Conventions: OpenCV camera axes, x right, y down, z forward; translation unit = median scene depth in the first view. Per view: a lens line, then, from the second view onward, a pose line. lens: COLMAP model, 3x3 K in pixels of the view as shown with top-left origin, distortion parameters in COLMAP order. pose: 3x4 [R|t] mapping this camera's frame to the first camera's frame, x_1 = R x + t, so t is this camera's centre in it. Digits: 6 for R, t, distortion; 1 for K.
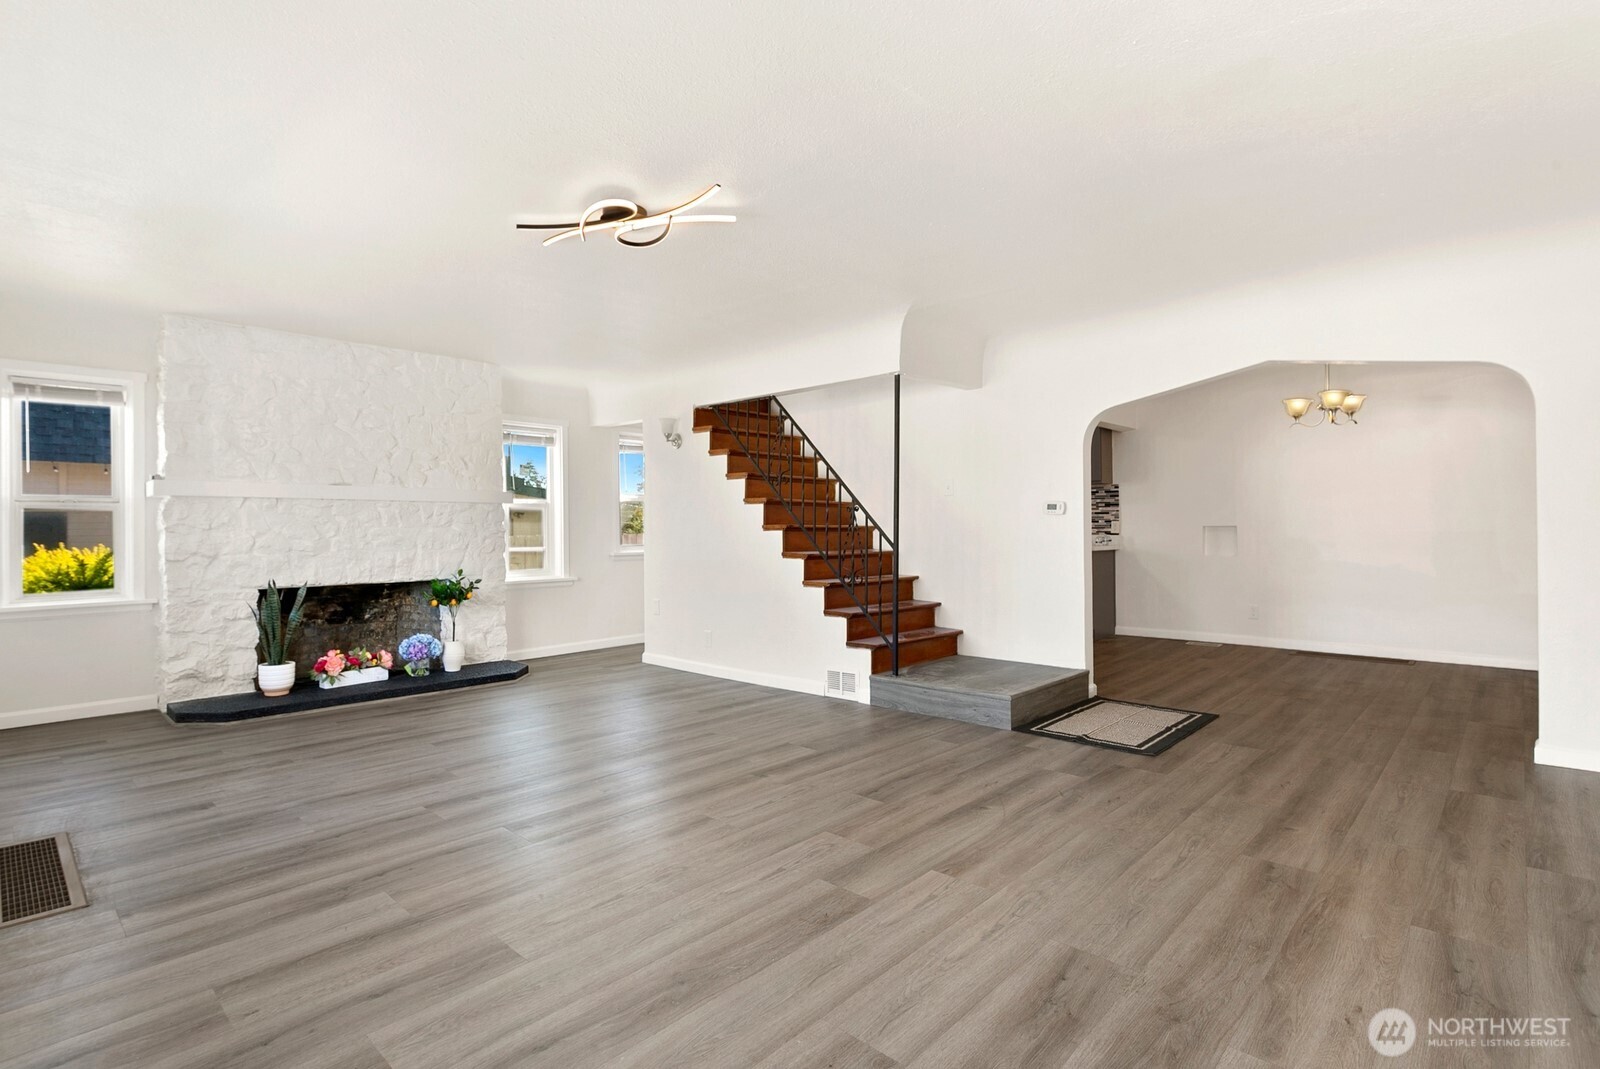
lens RADIAL K [[771.0, 0, 793.7], [0, 771.0, 537.3], [0, 0, 1]] dist [0.002639, 0.001362]
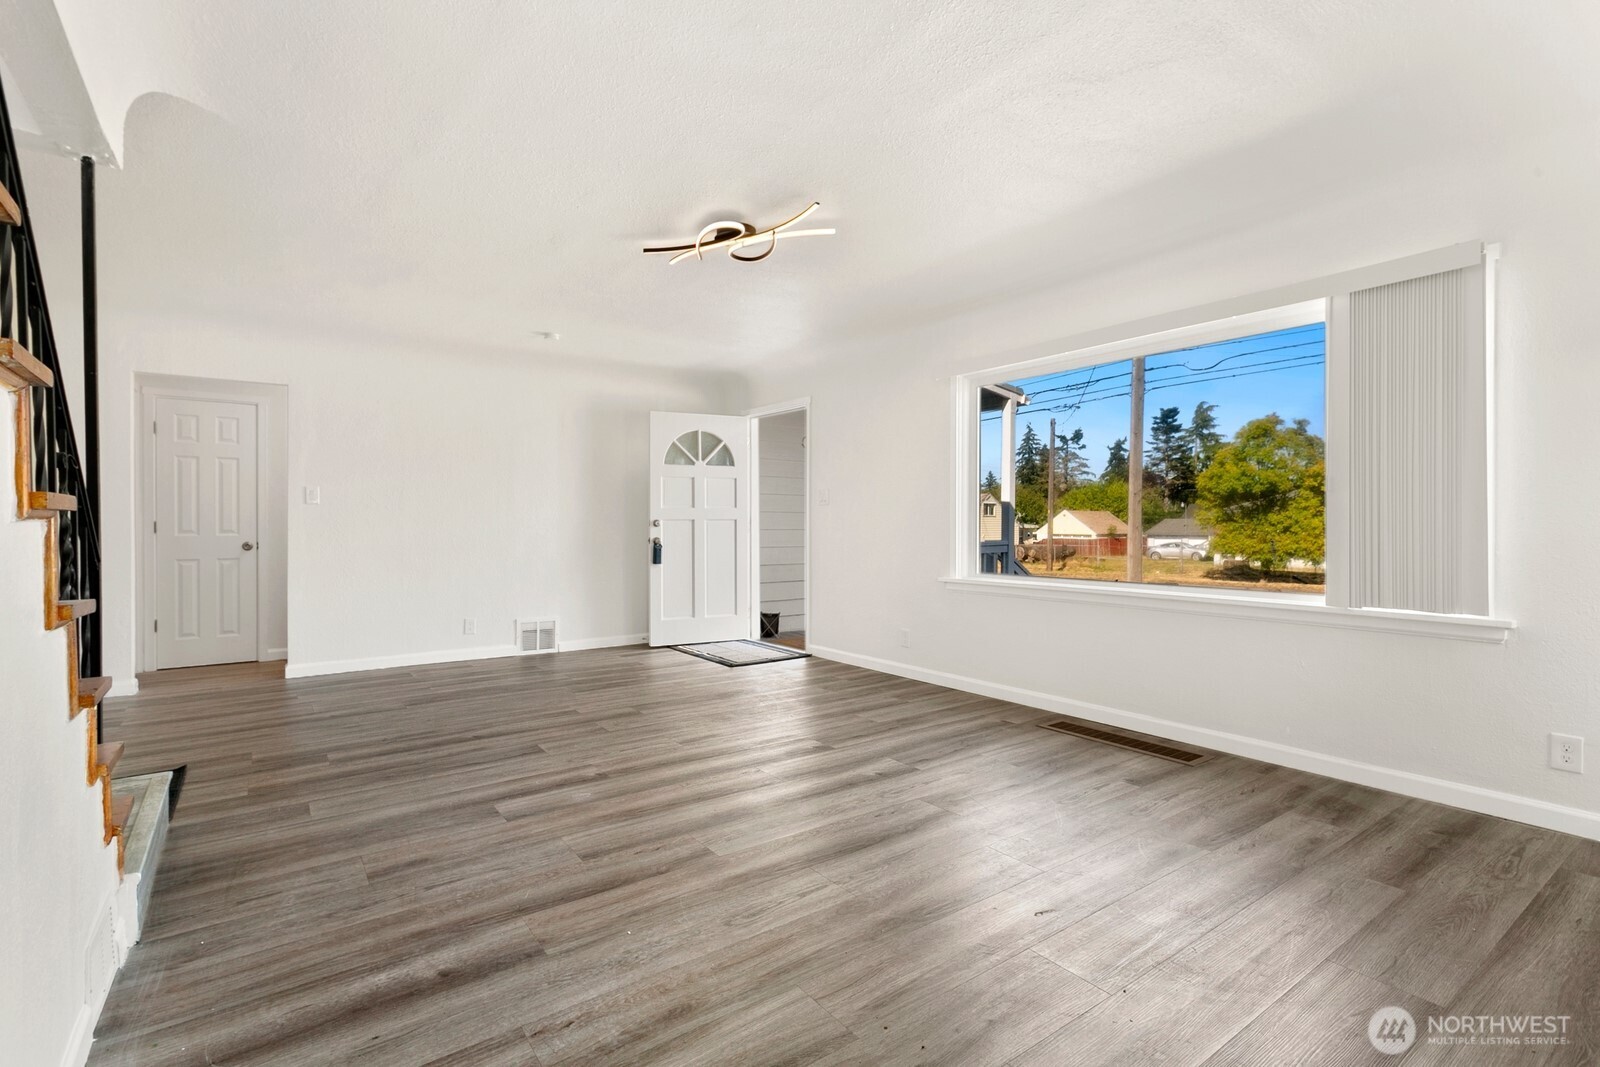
lens RADIAL K [[752.5, 0, 800.0], [0, 752.5, 533.5], [0, 0, 1]] dist [-0.000067, 0.000457]
pose [[-0.982841, 0.009594, 0.184206, -0.464648], [0.013234, 0.999741, 0.018541, -0.008696], [-0.183981, 0.020661, -0.982713, 1.878138]]
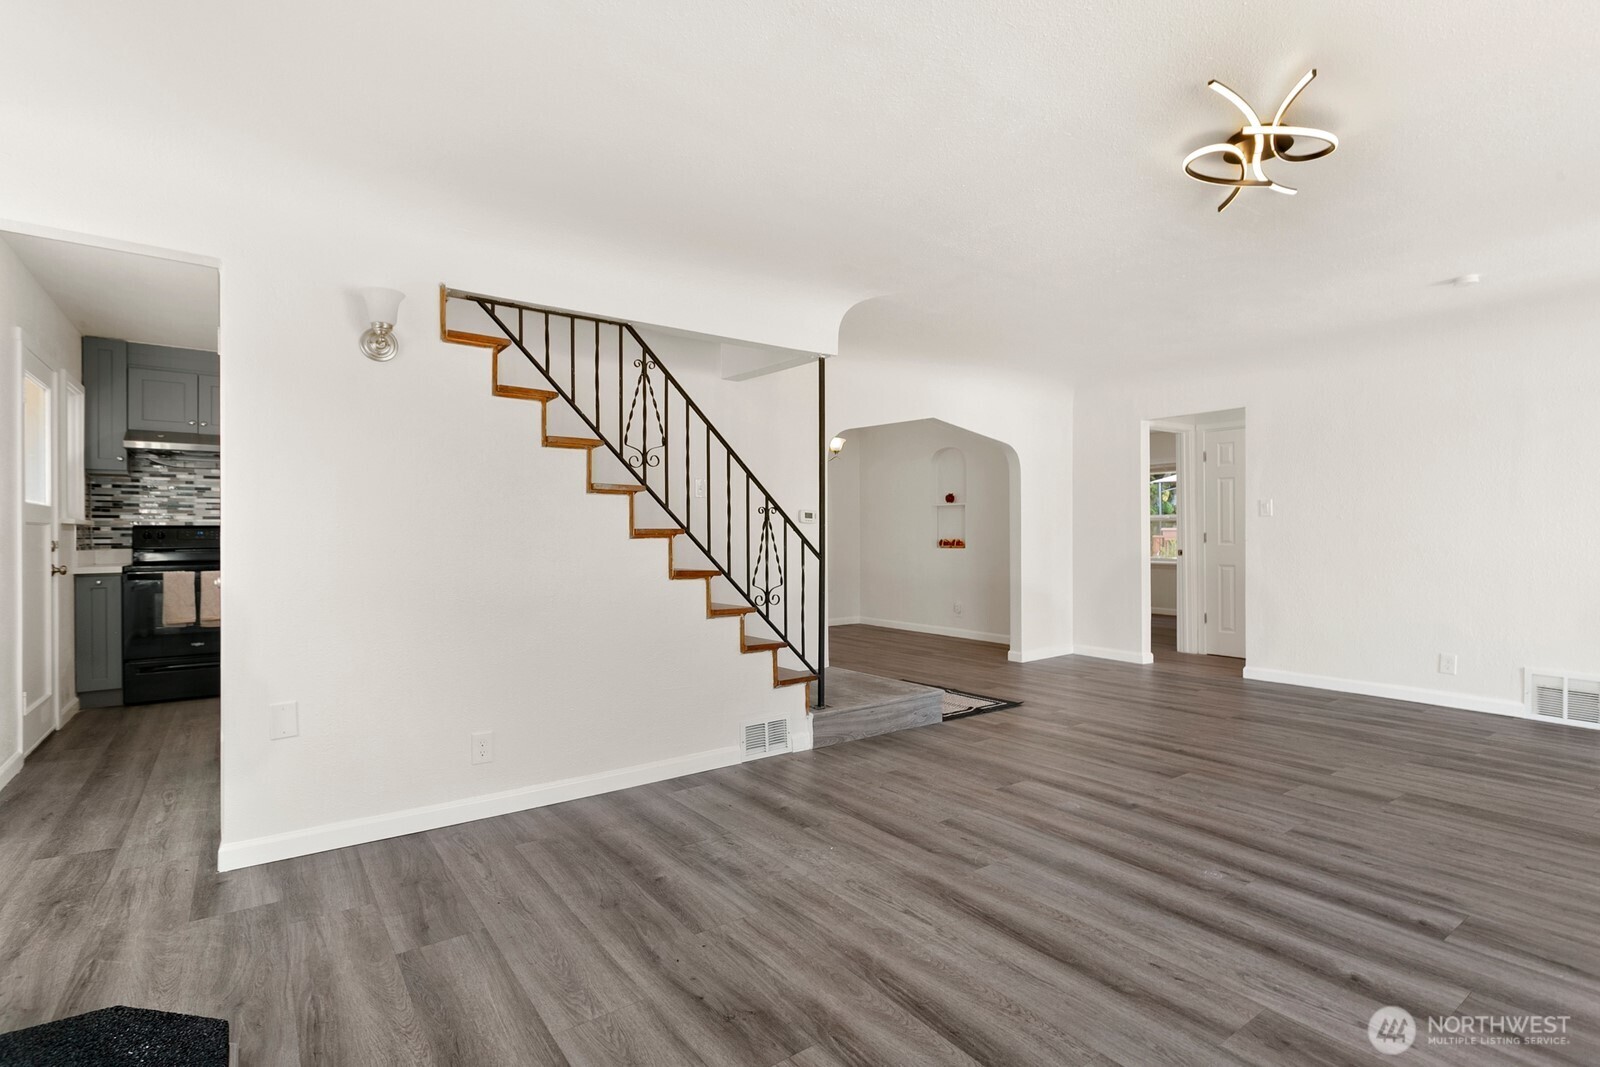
lens RADIAL K [[771.0, 0, 793.7], [0, 771.0, 536.3], [0, 0, 1]] dist [0.002639, 0.001362]
pose [[0.188825, 0.008537, 0.981974, -1.014300], [0.008892, 0.999906, -0.010403, -0.002800], [-0.981971, 0.010696, 0.188731, 1.218819]]
